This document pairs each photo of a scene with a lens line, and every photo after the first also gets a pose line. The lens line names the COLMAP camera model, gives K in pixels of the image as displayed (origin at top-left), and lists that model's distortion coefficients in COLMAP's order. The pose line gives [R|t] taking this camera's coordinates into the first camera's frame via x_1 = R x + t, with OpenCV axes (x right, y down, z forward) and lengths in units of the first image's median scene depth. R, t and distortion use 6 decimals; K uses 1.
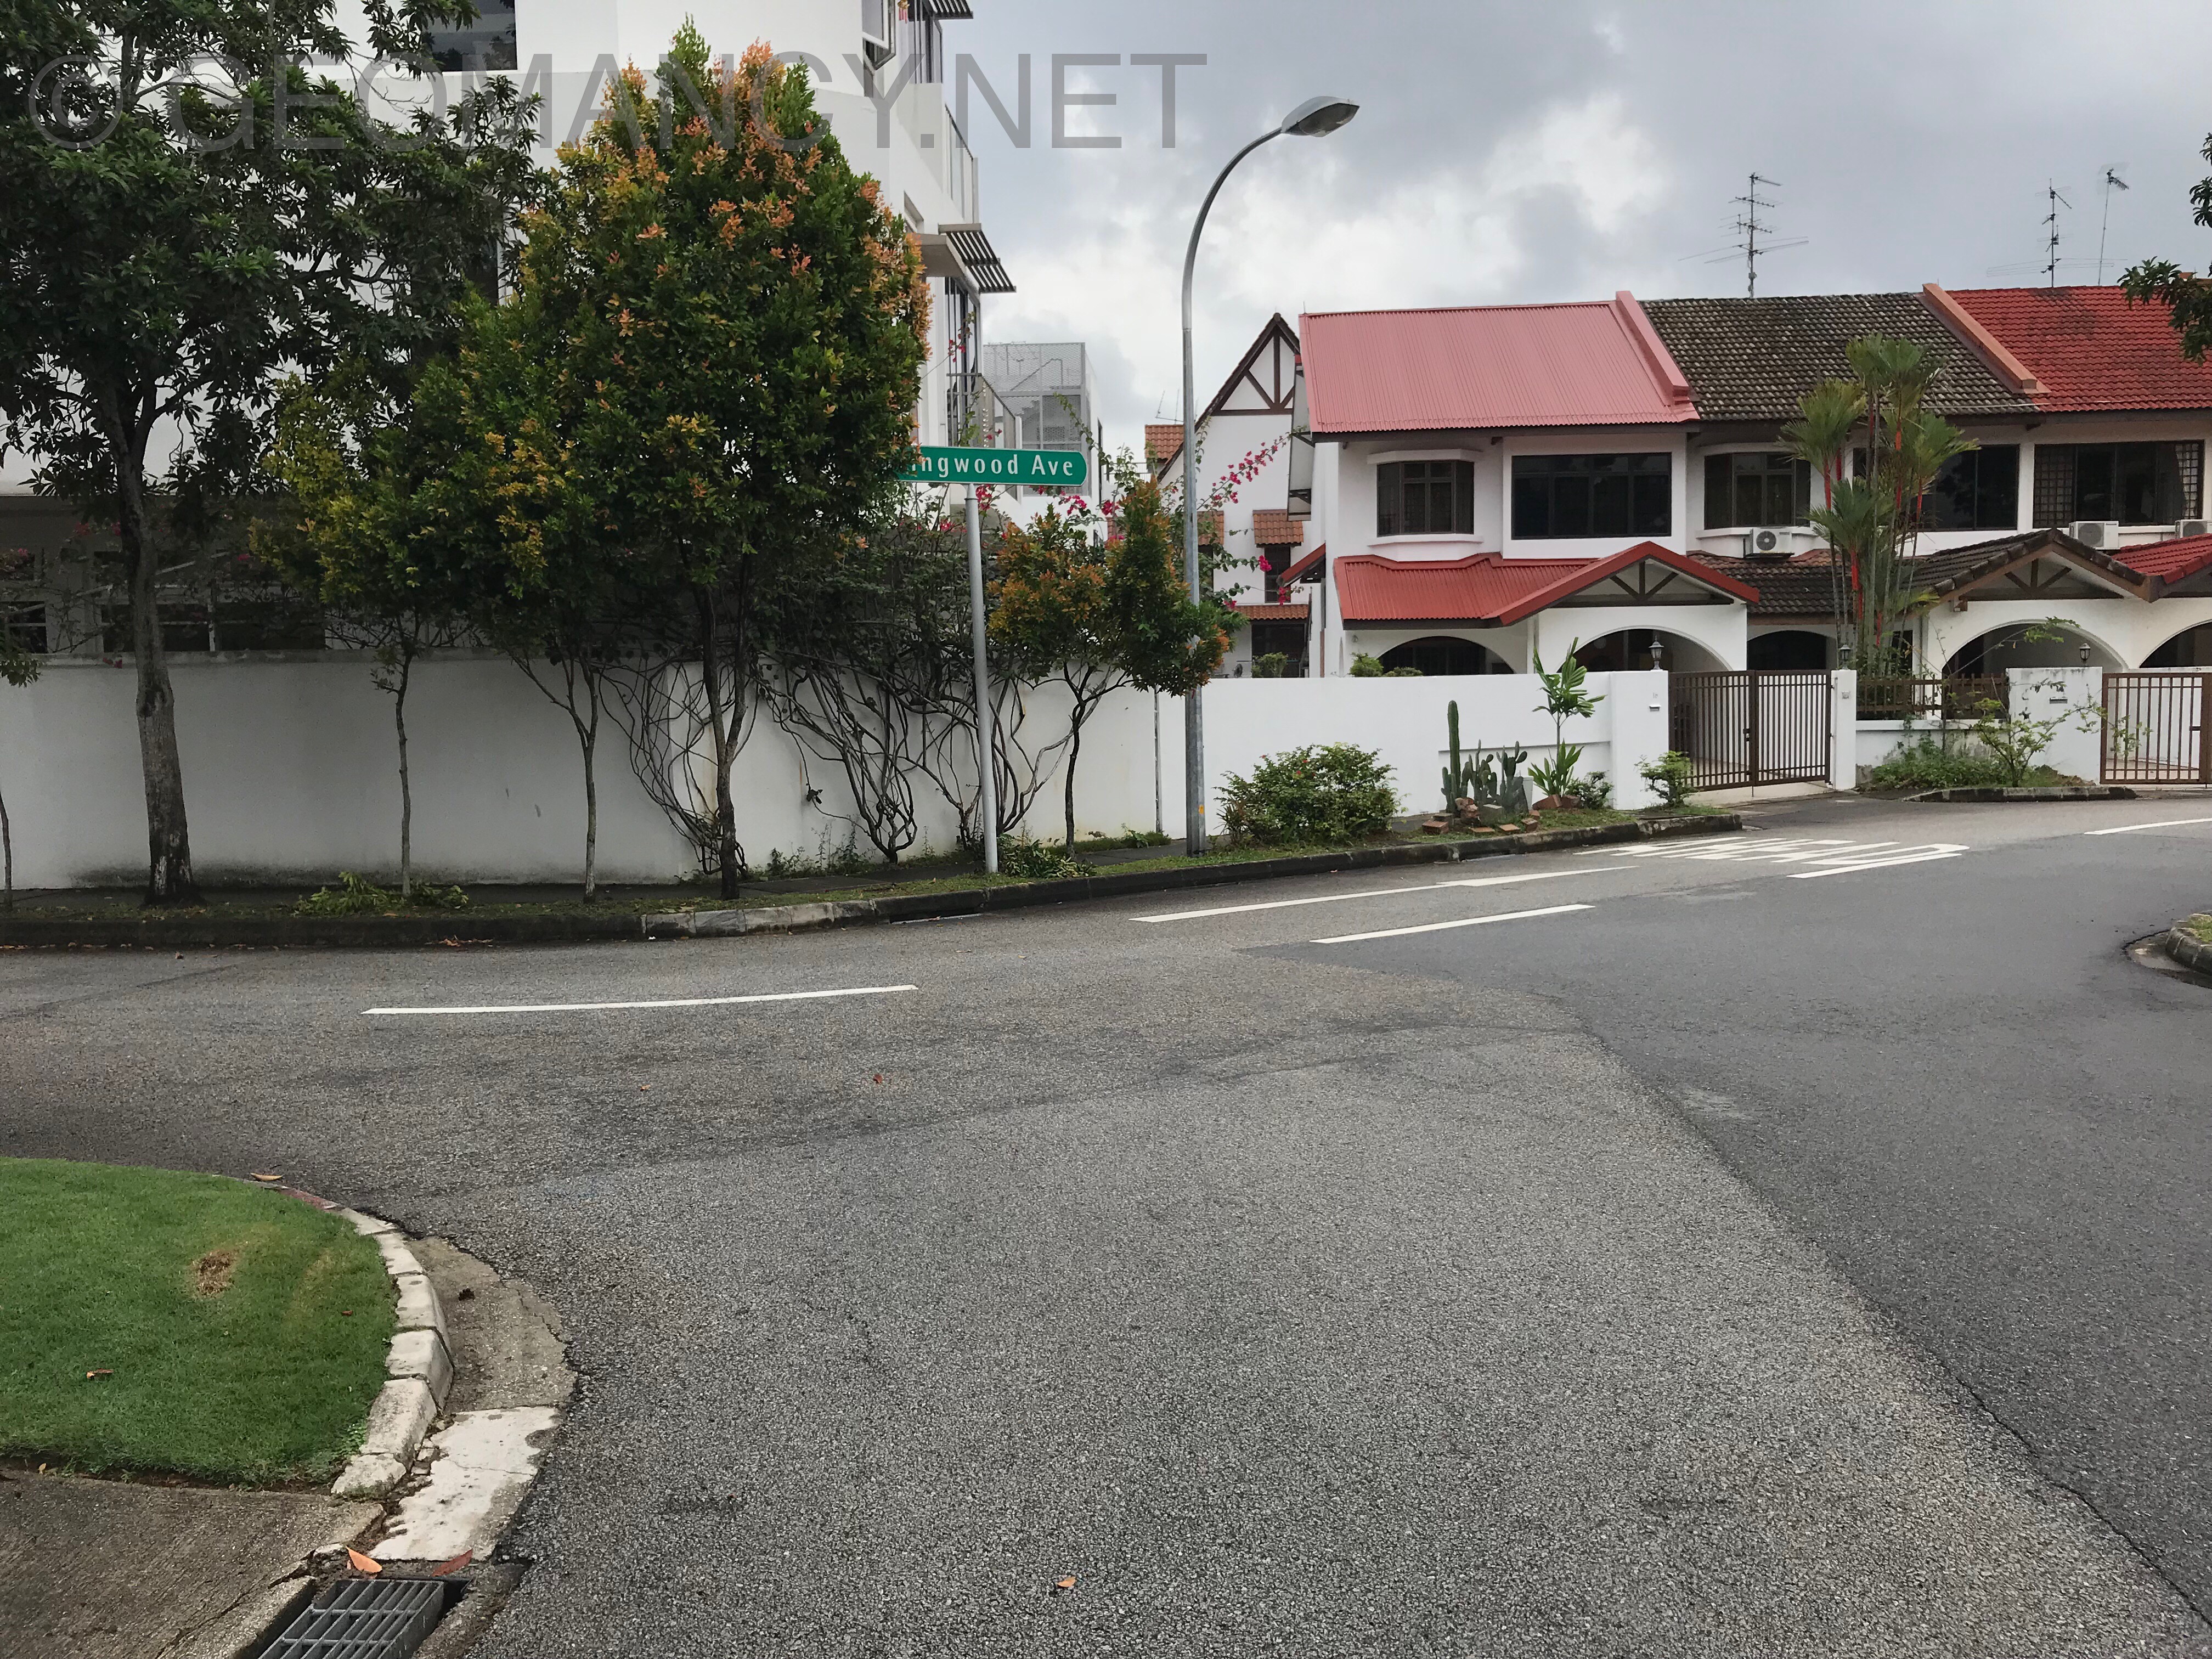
lens RADIAL K [[1832.9, 0, 1103.2], [0, 1832.9, 797.2], [0, 0, 1]] dist [0.006097, 0.000514]
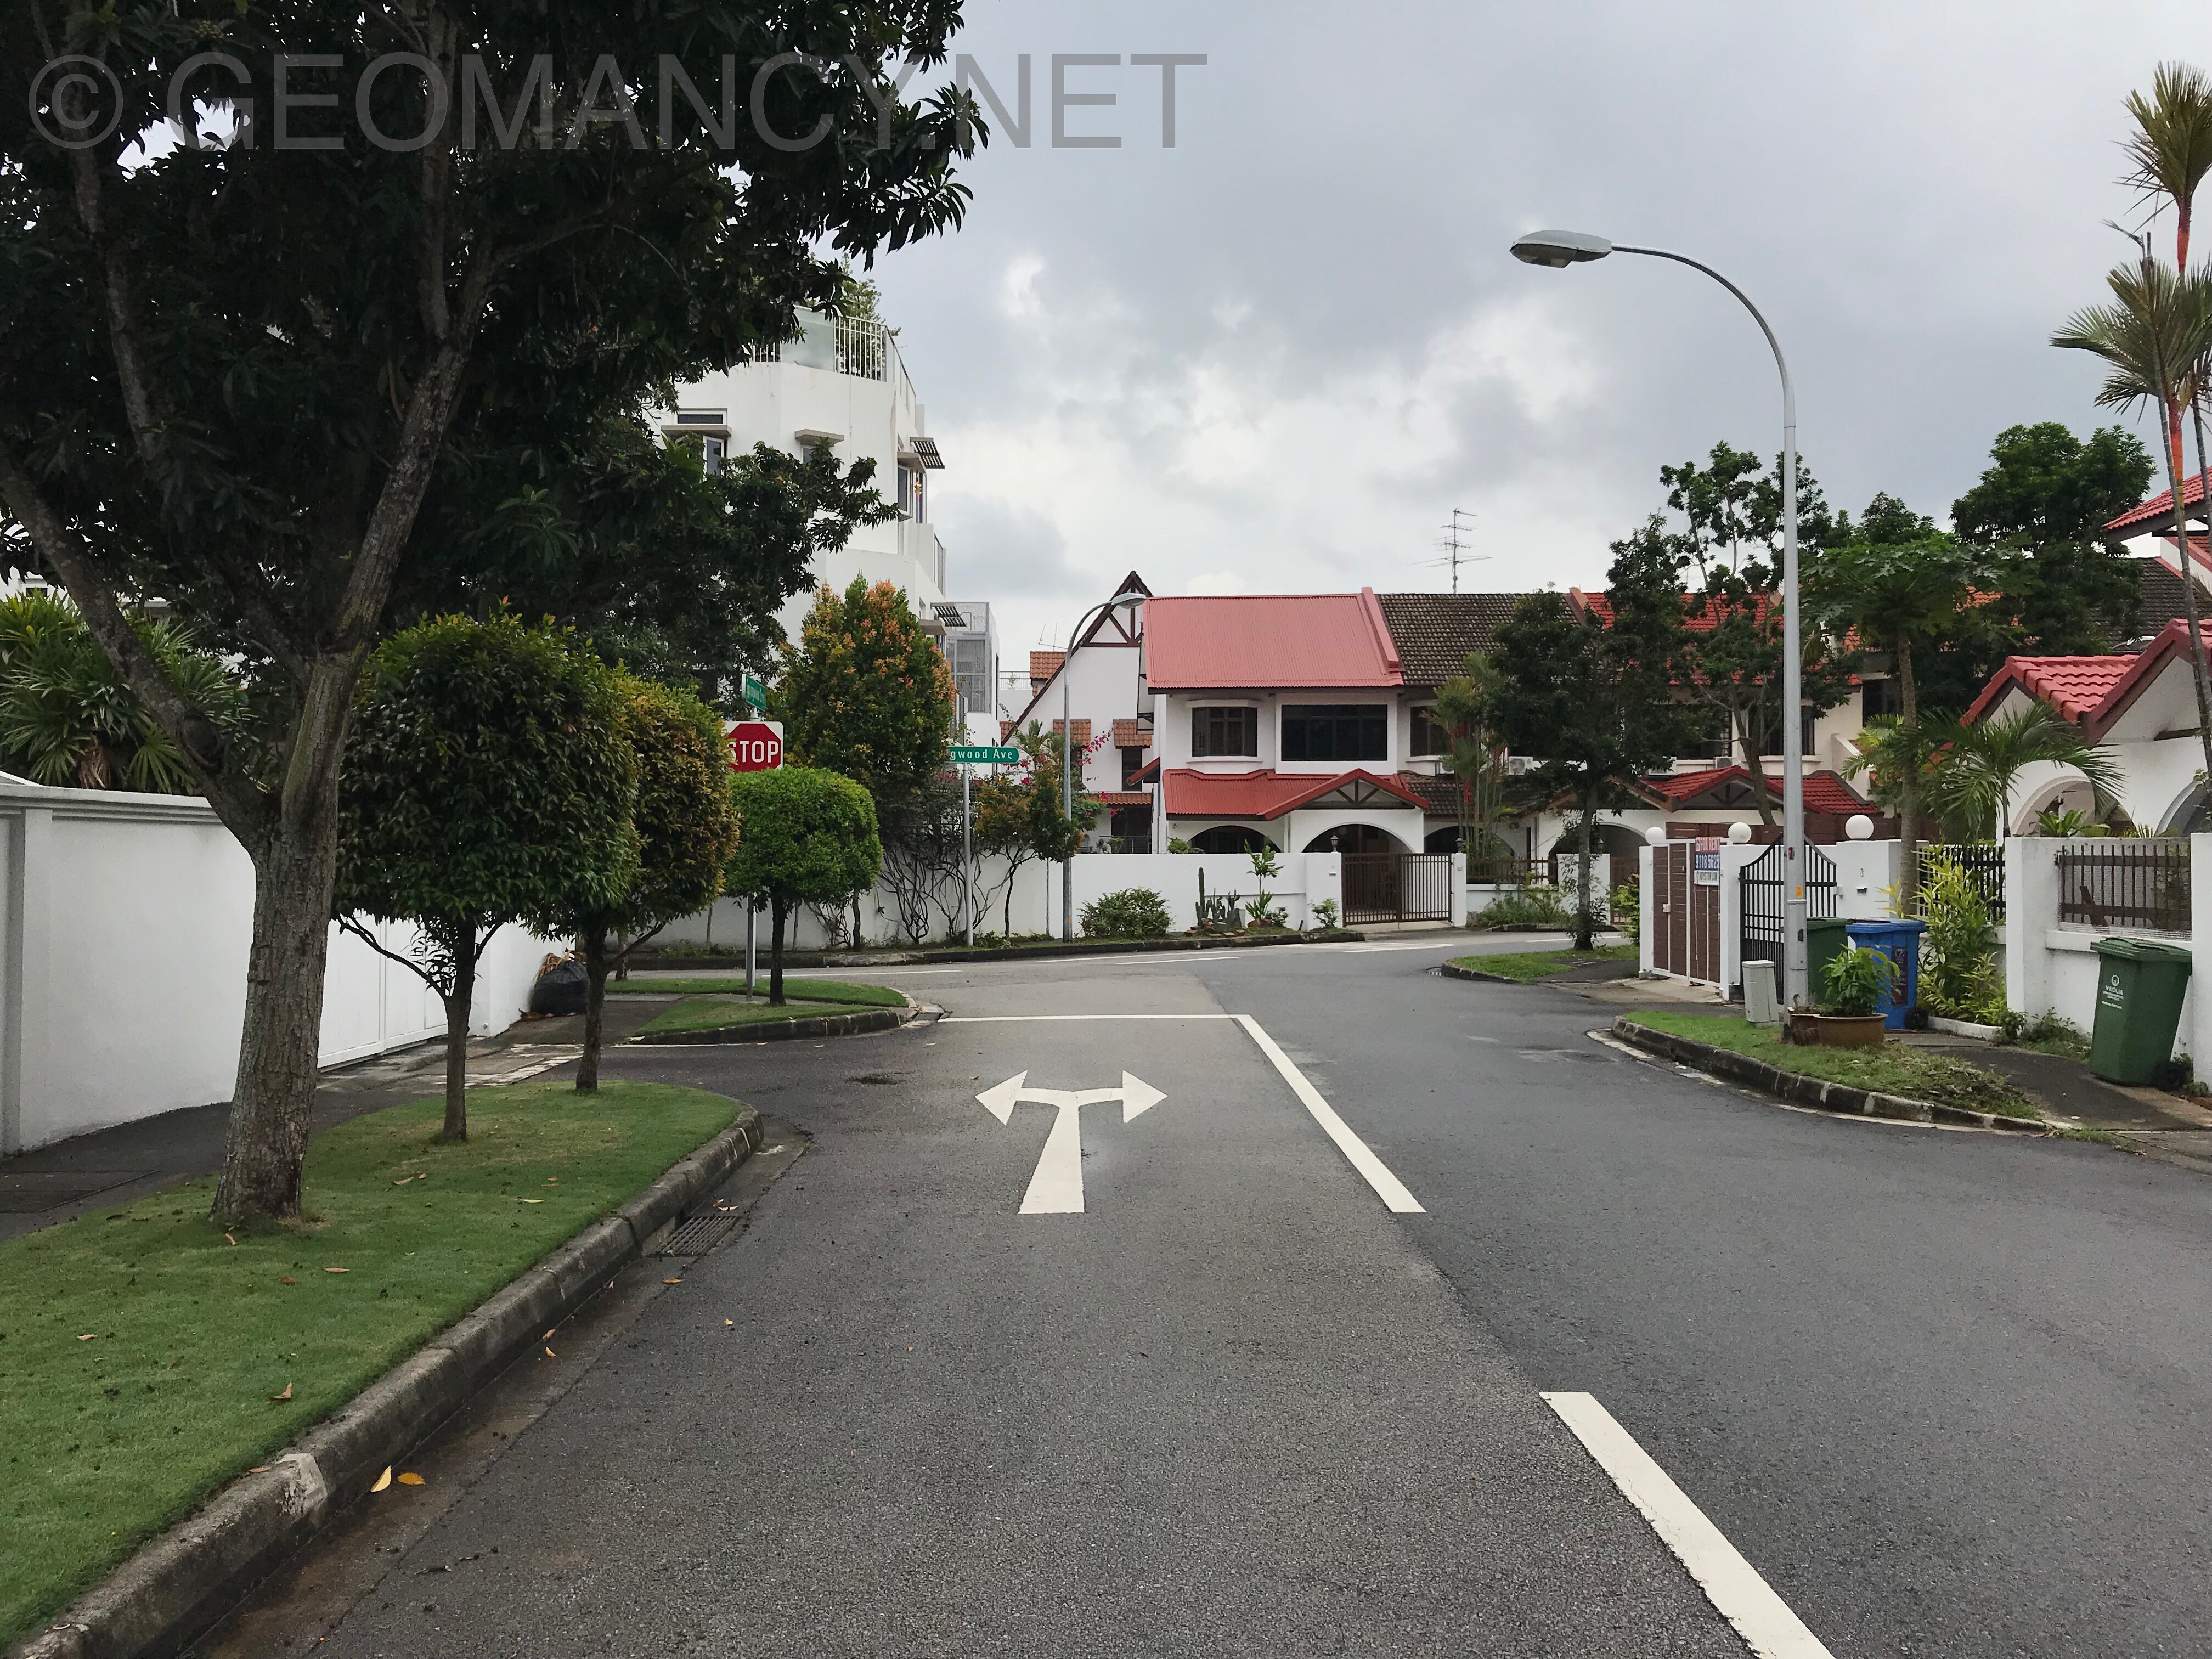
lens RADIAL K [[1806.8, 0, 1099.7], [0, 1806.8, 876.5], [0, 0, 1]] dist [0.076451, -0.002351]
pose [[0.997504, 0.014451, 0.069122, -0.046375], [-0.011184, 0.998812, -0.047425, 0.046917], [-0.069725, 0.046534, 0.996480, -0.869296]]
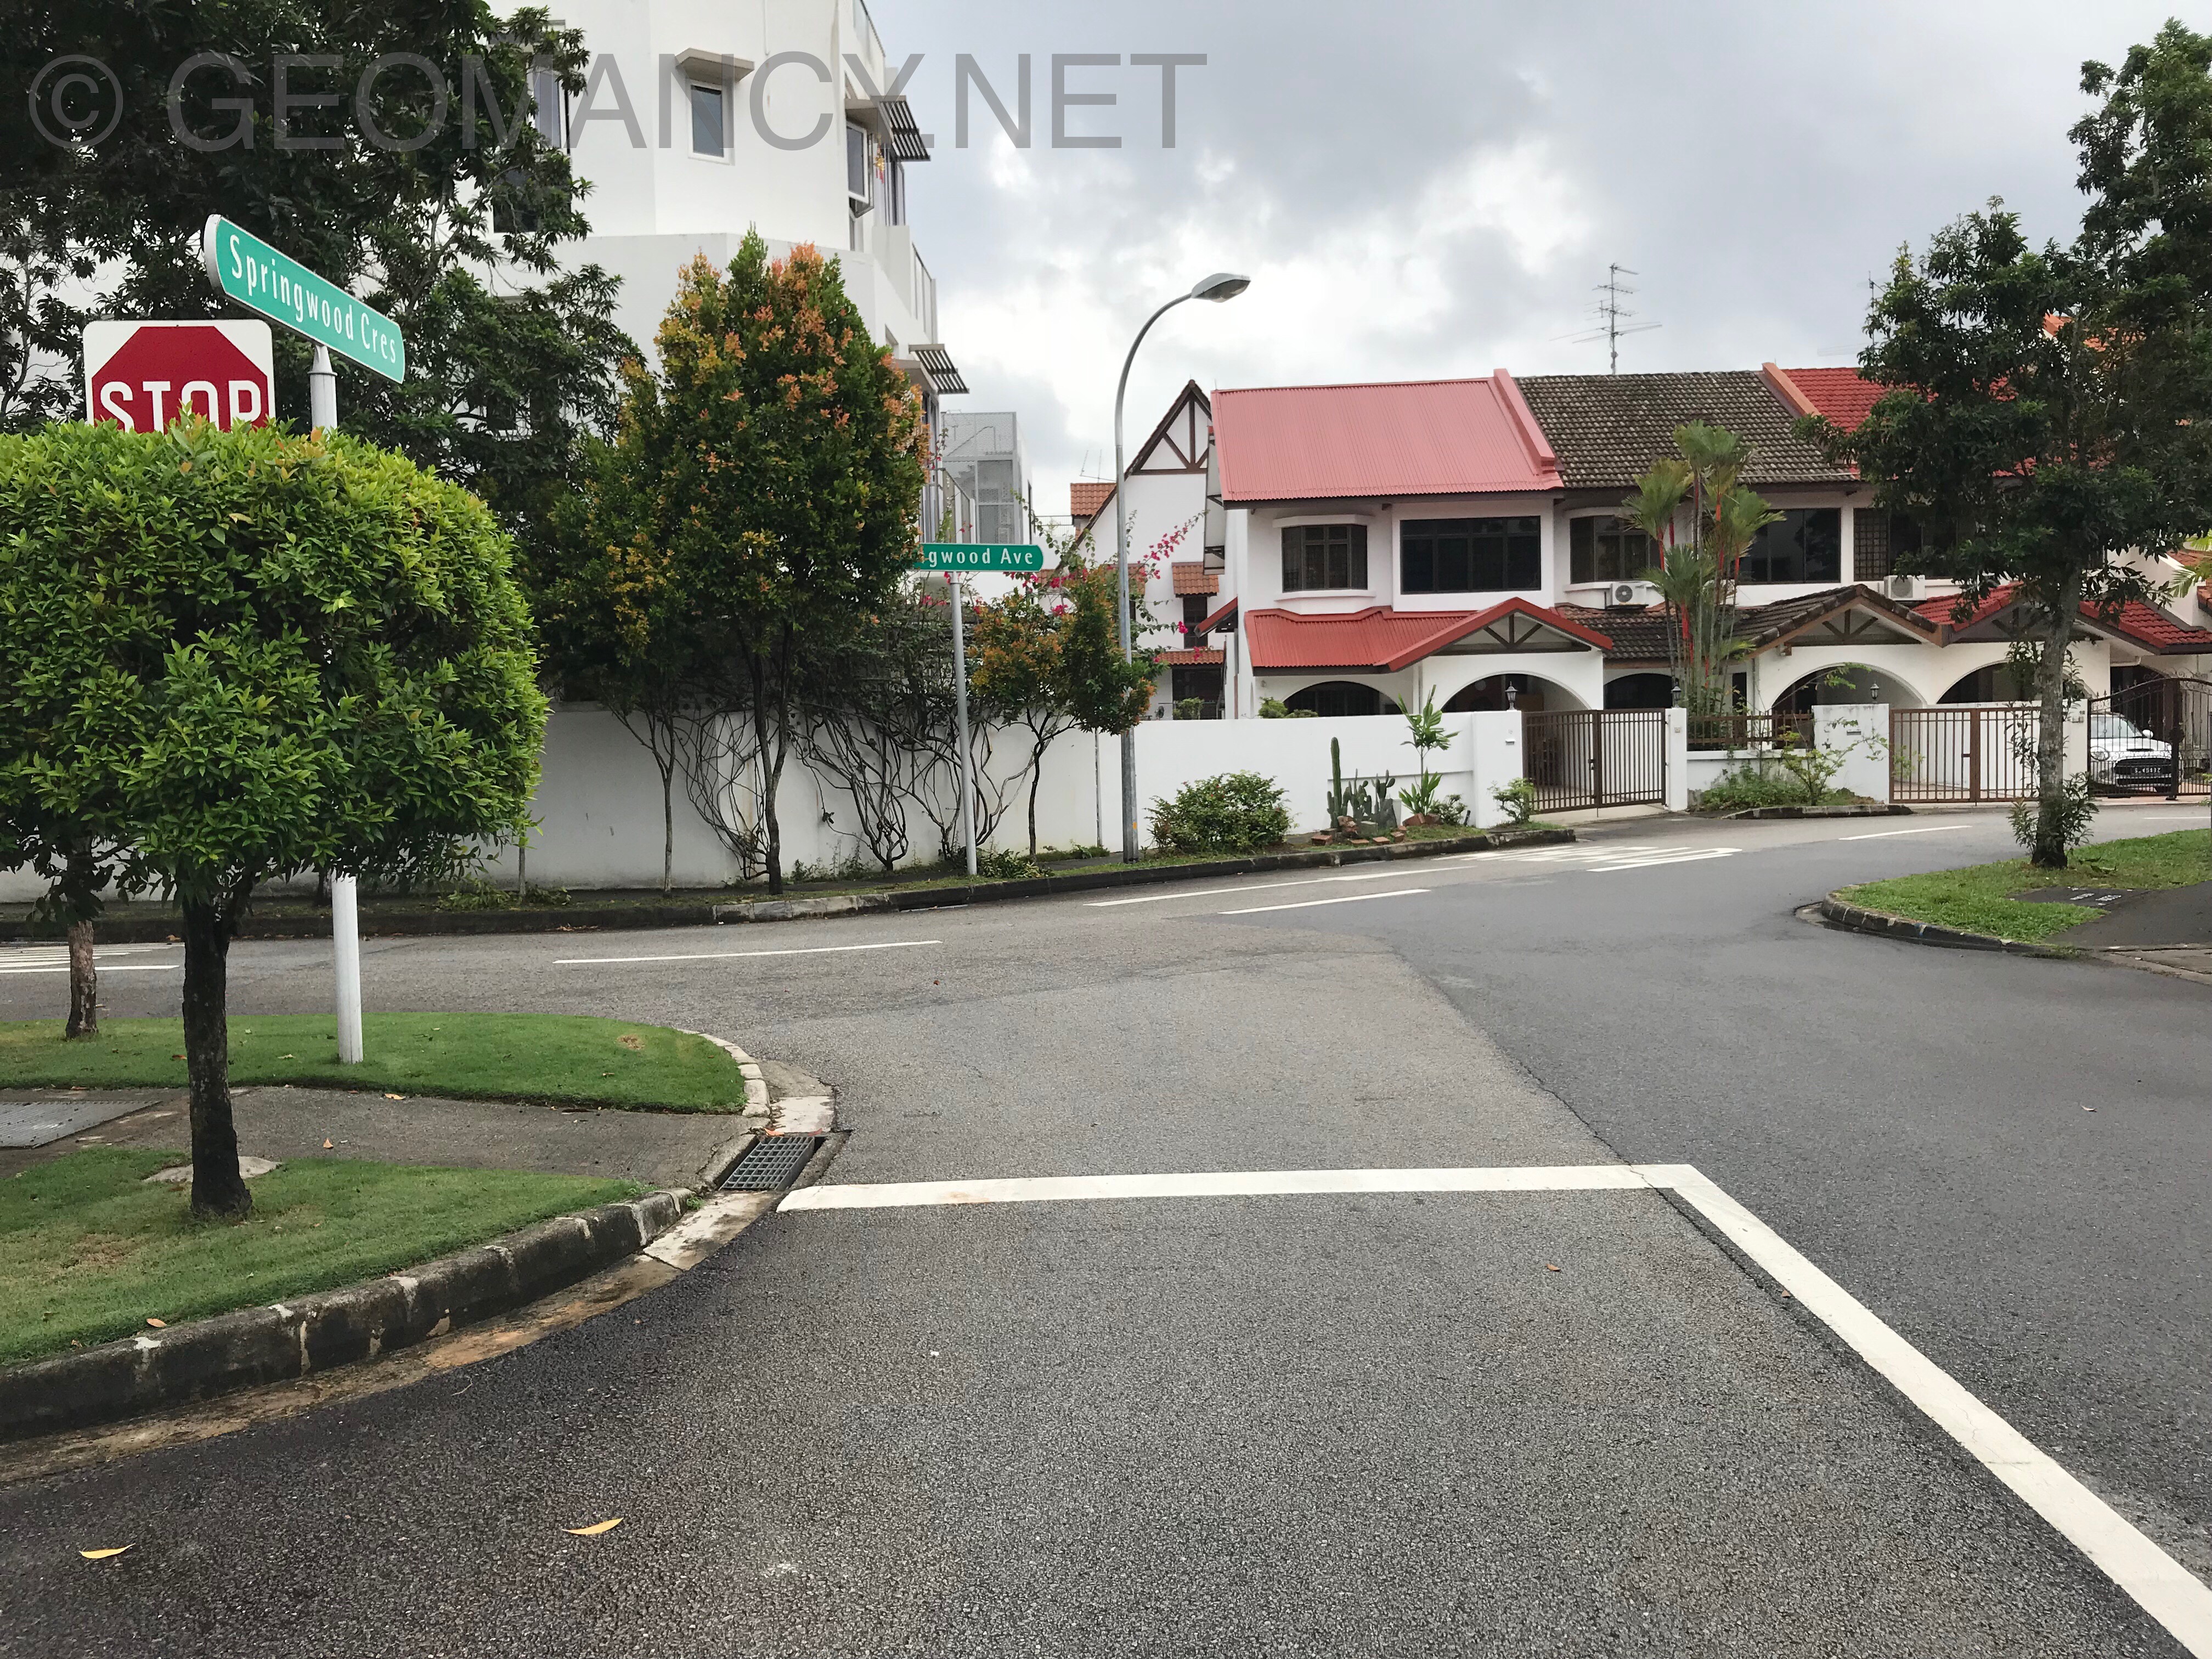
lens RADIAL K [[1816.3, 0, 1106.0], [0, 1816.3, 829.5], [0, 0, 1]] dist [0.083679, -0.254744]
pose [[0.998970, -0.010963, 0.044032, -0.018452], [0.011137, 0.999931, -0.003702, 0.012143], [-0.043989, 0.004189, 0.999023, -0.217232]]
